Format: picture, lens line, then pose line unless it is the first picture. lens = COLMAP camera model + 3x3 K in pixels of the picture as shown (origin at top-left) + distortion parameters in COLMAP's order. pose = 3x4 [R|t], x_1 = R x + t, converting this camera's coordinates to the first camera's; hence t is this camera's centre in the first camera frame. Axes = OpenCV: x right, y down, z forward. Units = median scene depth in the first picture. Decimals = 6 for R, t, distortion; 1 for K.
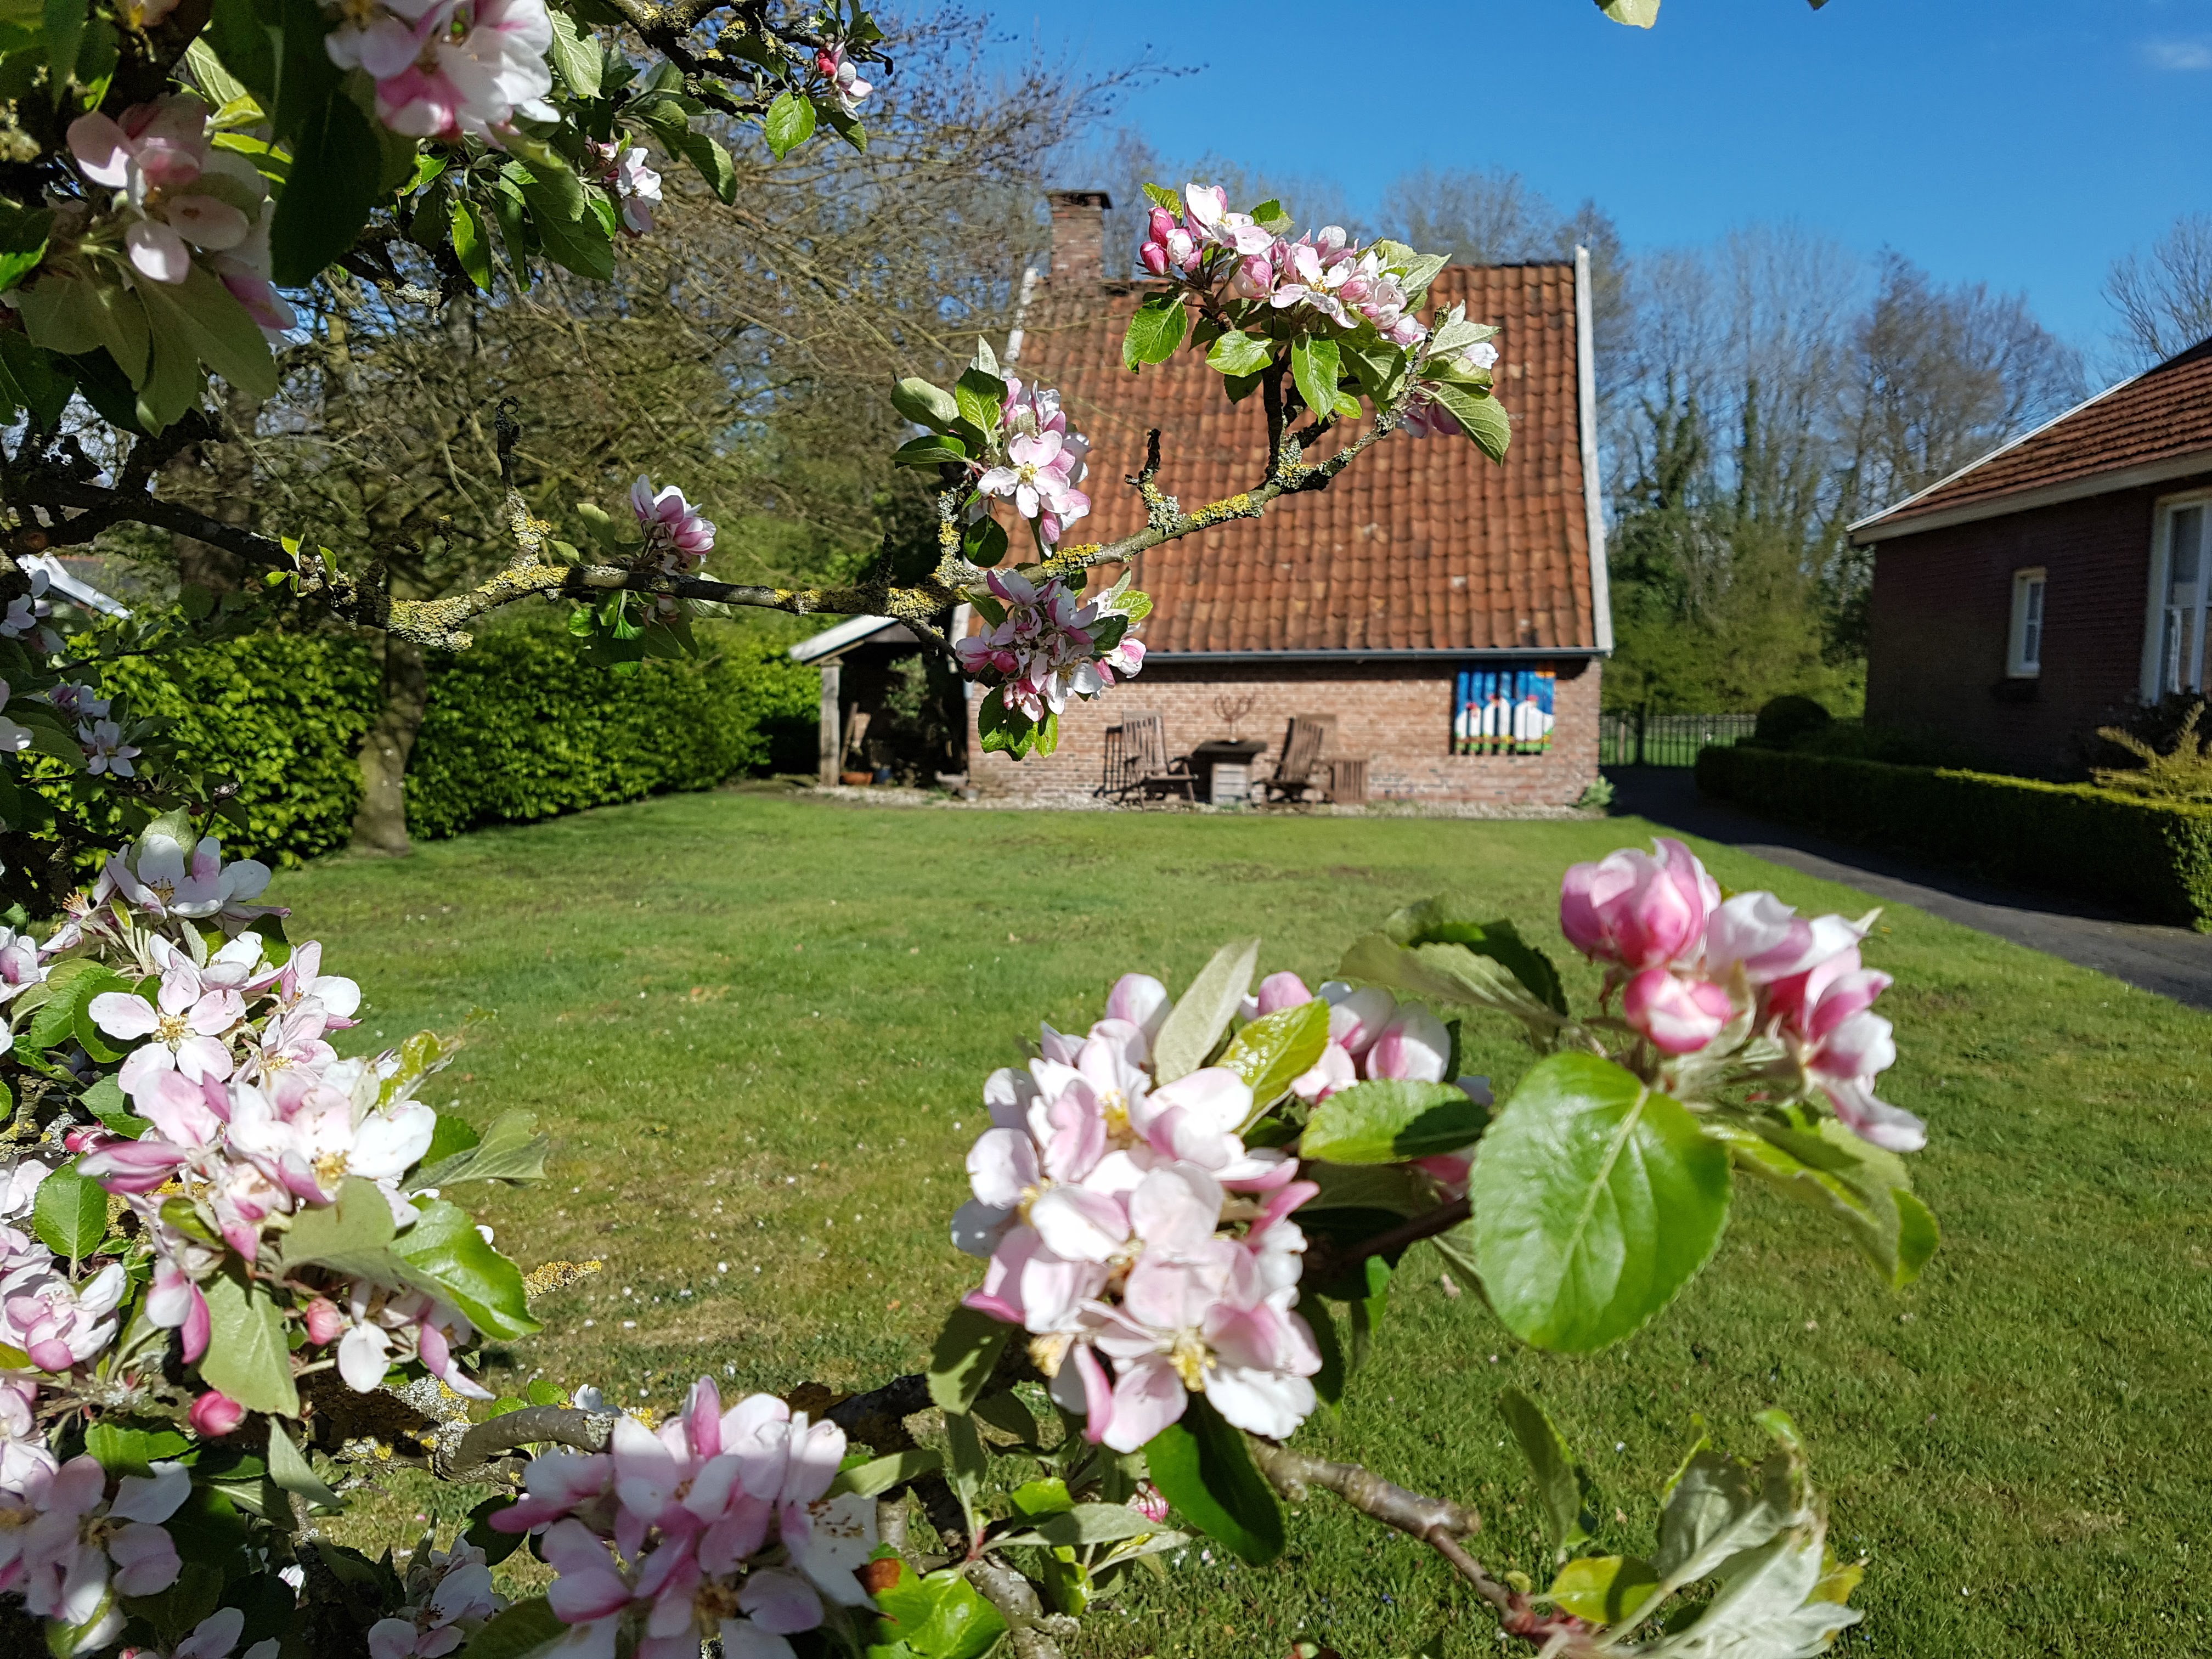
lens RADIAL K [[1654.1, 0, 1103.7], [0, 1654.1, 823.4], [0, 0, 1]] dist [0.001356, -0.001914]
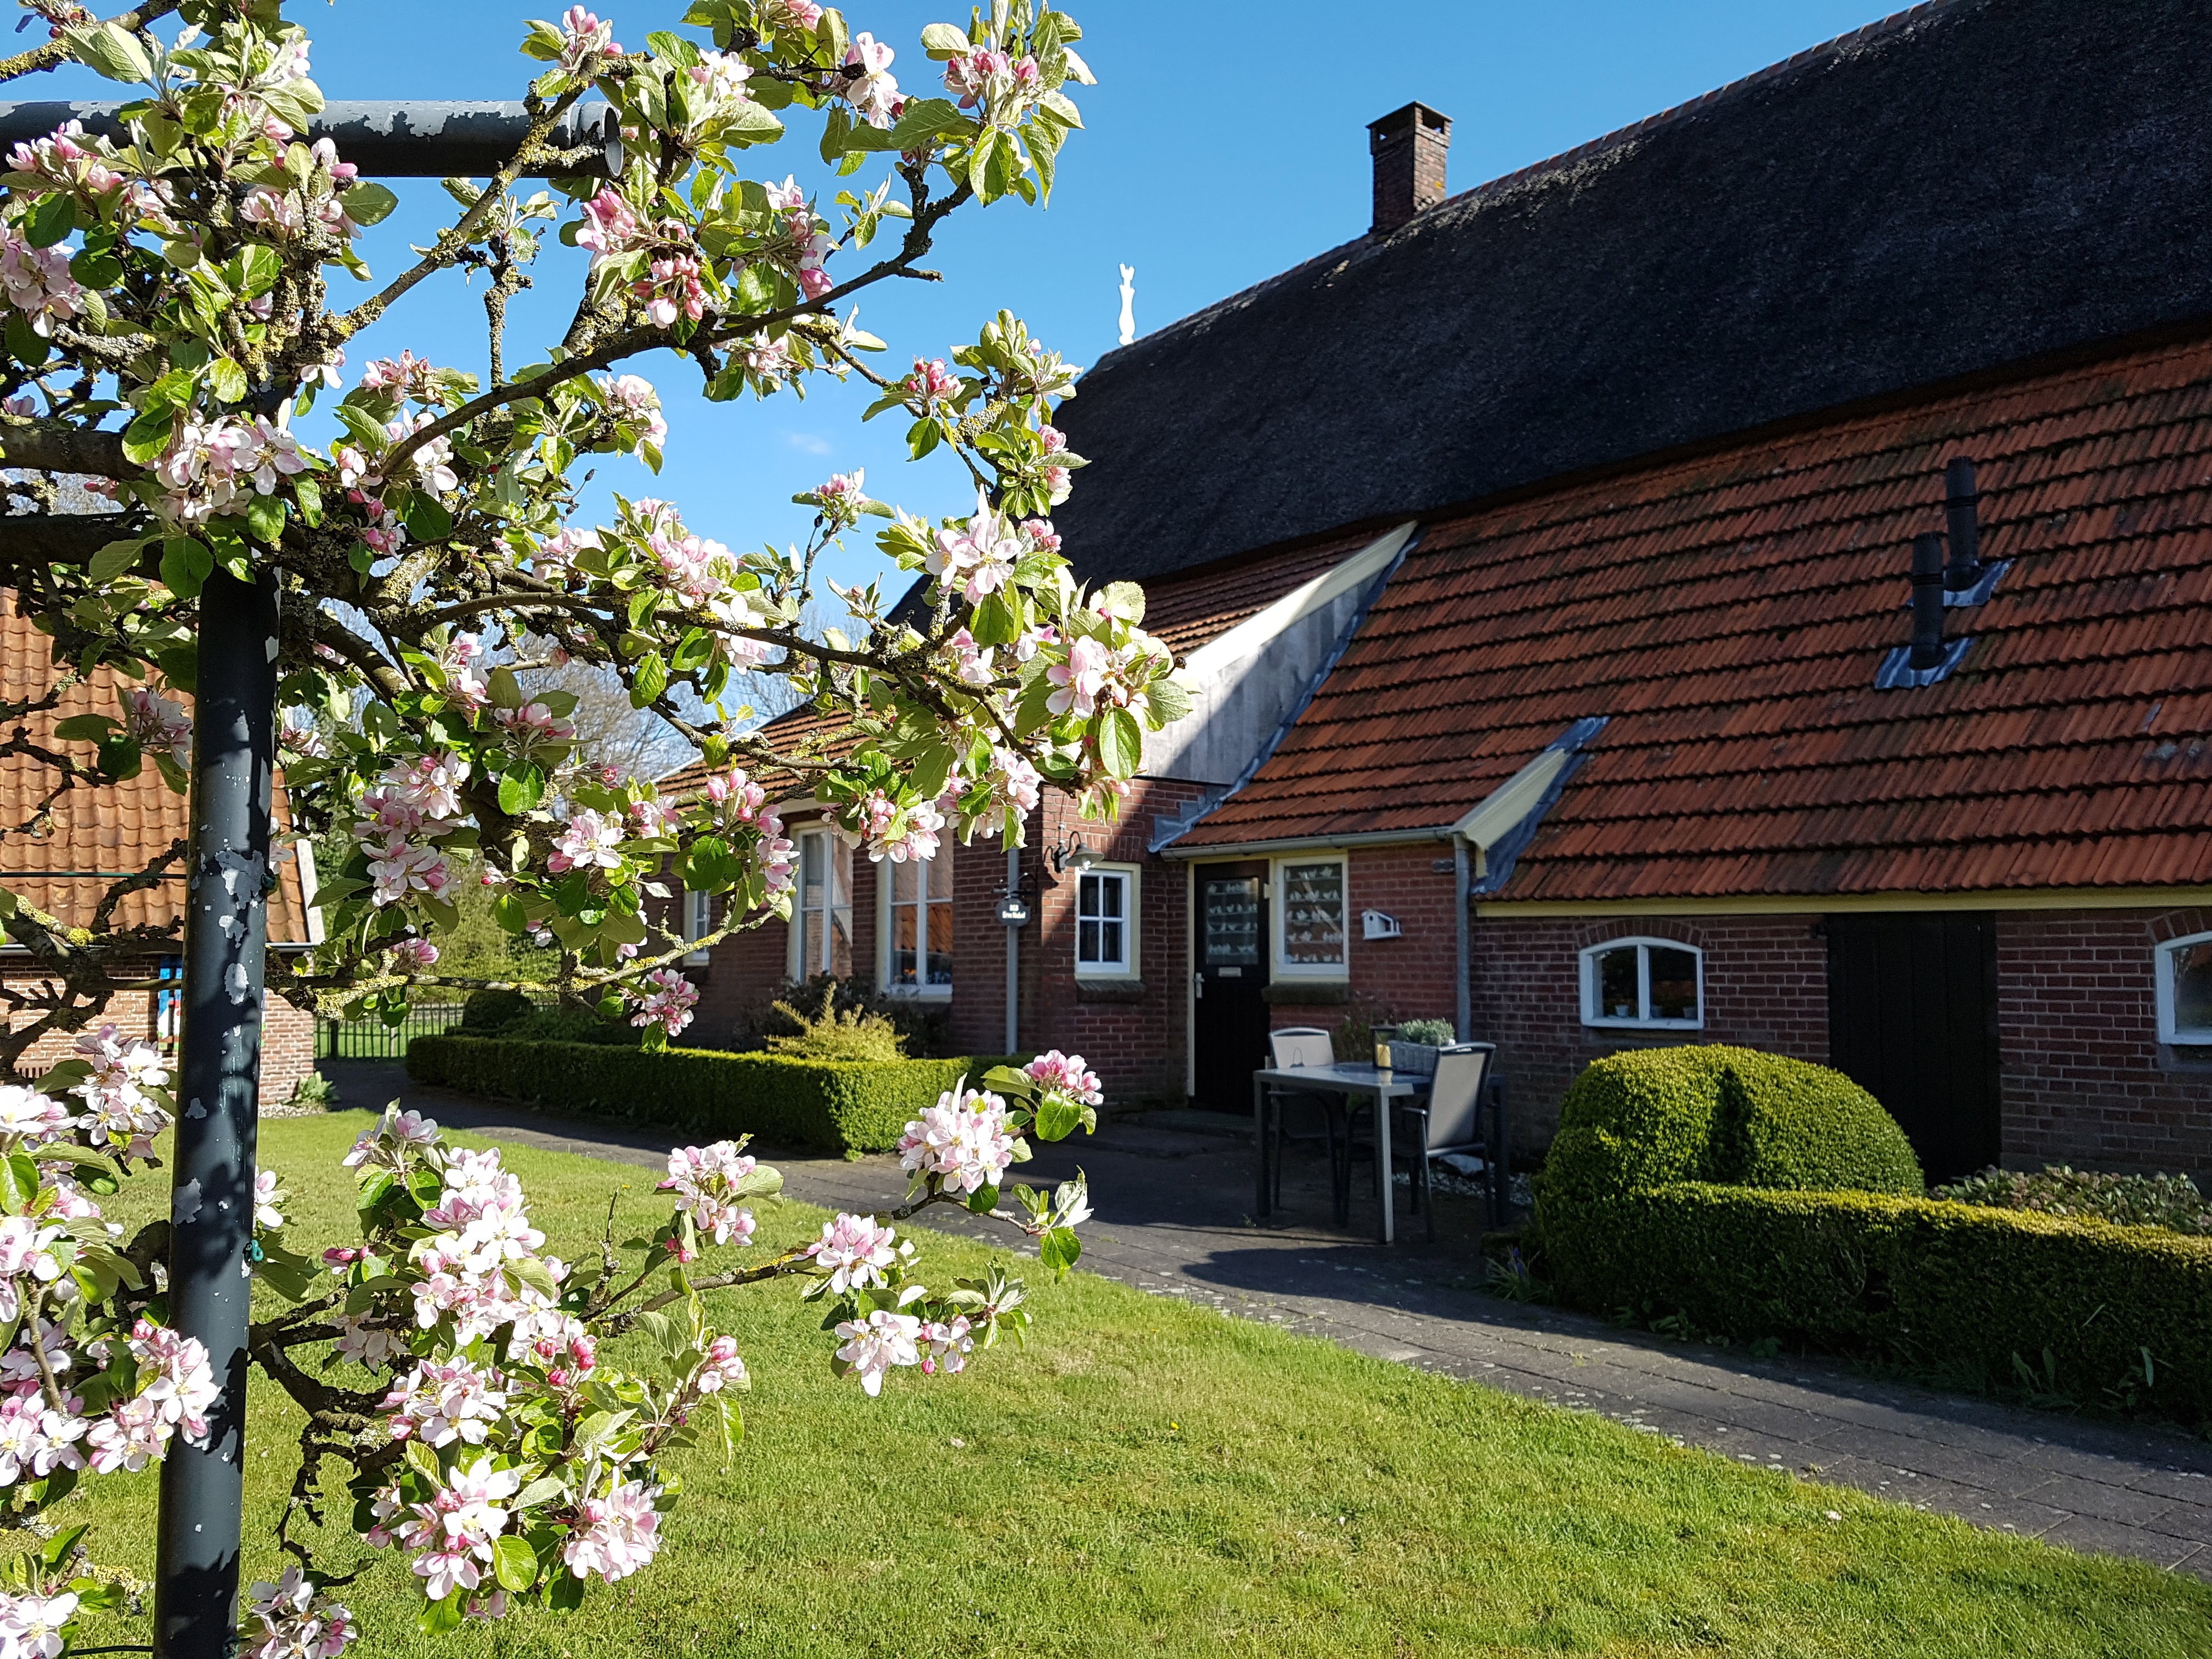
lens RADIAL K [[1654.1, 0, 1108.1], [0, 1654.1, 830.3], [0, 0, 1]] dist [0.001356, -0.001914]
pose [[0.716211, 0.041213, 0.696666, -0.086170], [0.078006, 0.987272, -0.138598, 0.004912], [-0.693511, 0.153610, 0.703880, -0.071162]]
